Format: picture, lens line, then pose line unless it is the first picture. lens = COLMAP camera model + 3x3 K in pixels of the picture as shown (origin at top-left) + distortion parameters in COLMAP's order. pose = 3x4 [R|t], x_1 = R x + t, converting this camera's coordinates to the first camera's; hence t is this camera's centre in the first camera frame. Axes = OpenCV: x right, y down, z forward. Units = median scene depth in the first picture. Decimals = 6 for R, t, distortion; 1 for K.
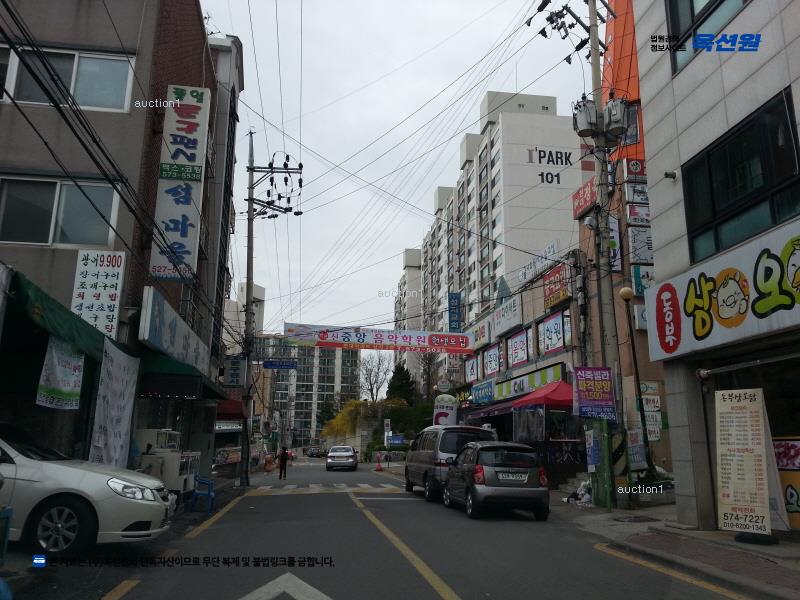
lens RADIAL K [[635.5, 0, 395.6], [0, 635.5, 303.6], [0, 0, 1]] dist [0.062125, -0.099226]
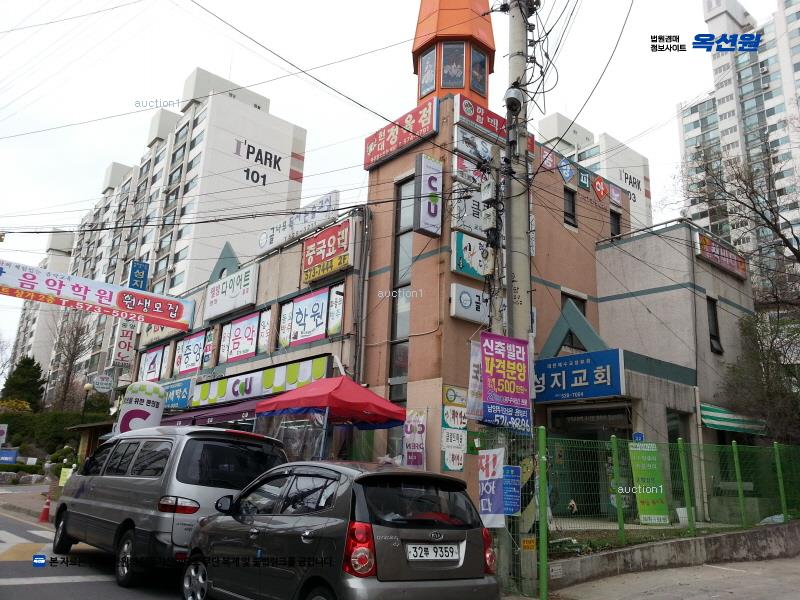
lens RADIAL K [[635.5, 0, 408.1], [0, 635.5, 306.3], [0, 0, 1]] dist [0.062125, -0.099226]
pose [[0.843989, 0.168157, 0.509320, -0.025029], [-0.150615, 0.985679, -0.075847, 0.061927], [-0.514780, -0.012697, 0.857228, 0.271544]]
